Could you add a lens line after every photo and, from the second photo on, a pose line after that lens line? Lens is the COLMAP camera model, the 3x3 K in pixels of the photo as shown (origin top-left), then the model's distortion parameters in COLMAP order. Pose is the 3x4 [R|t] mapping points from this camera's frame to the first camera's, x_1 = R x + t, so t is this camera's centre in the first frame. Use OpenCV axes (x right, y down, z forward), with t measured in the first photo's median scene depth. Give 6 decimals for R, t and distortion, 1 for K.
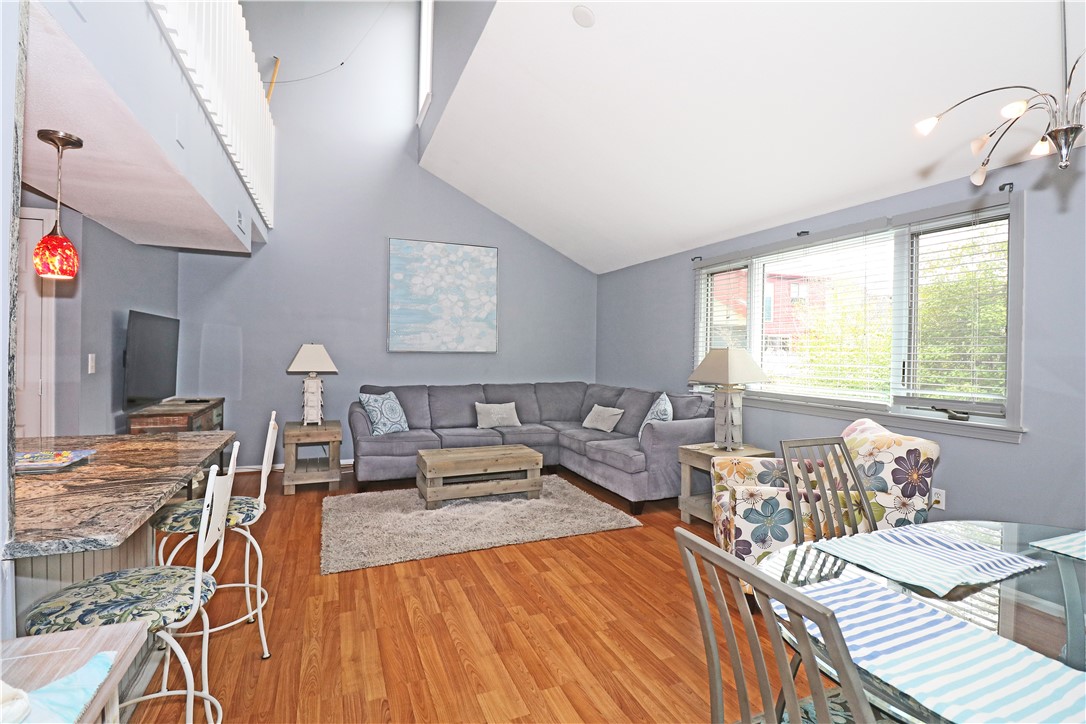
lens RADIAL K [[501.3, 0, 538.4], [0, 501.3, 350.7], [0, 0, 1]] dist [-0.003790, -0.011499]
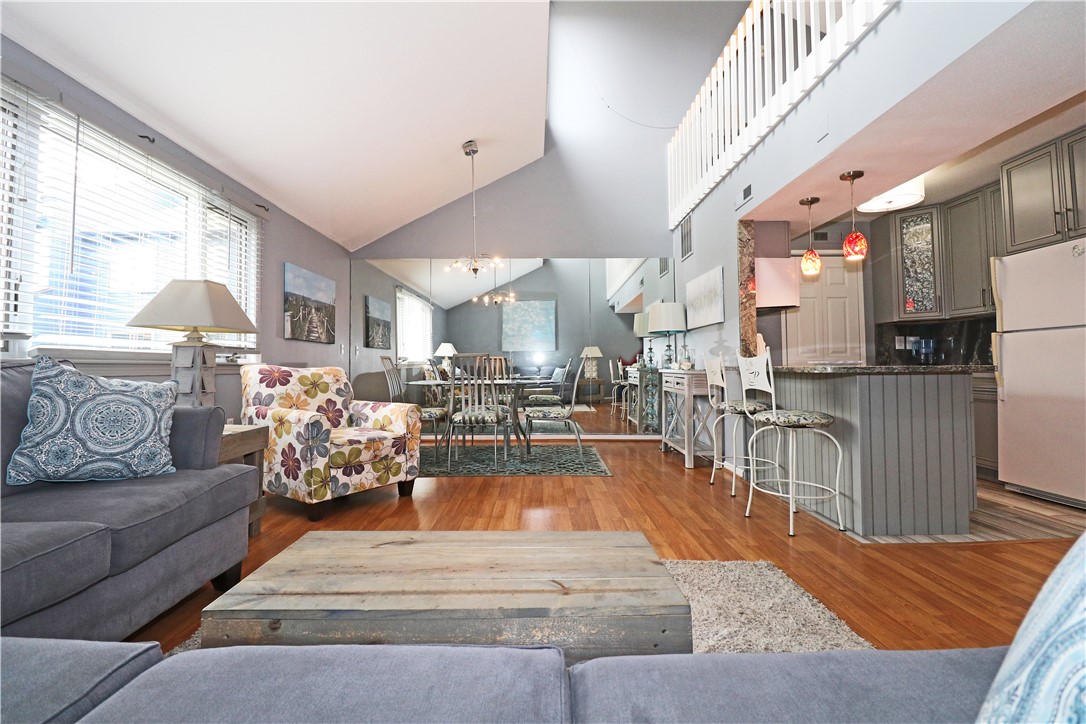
lens RADIAL K [[501.3, 0, 540.9], [0, 501.3, 344.1], [0, 0, 1]] dist [-0.003790, -0.011499]
pose [[-0.925341, 0.007044, 0.379071, -0.283154], [-0.007963, 0.999246, -0.038007, 0.093641], [-0.379053, -0.038188, -0.924587, 1.325522]]
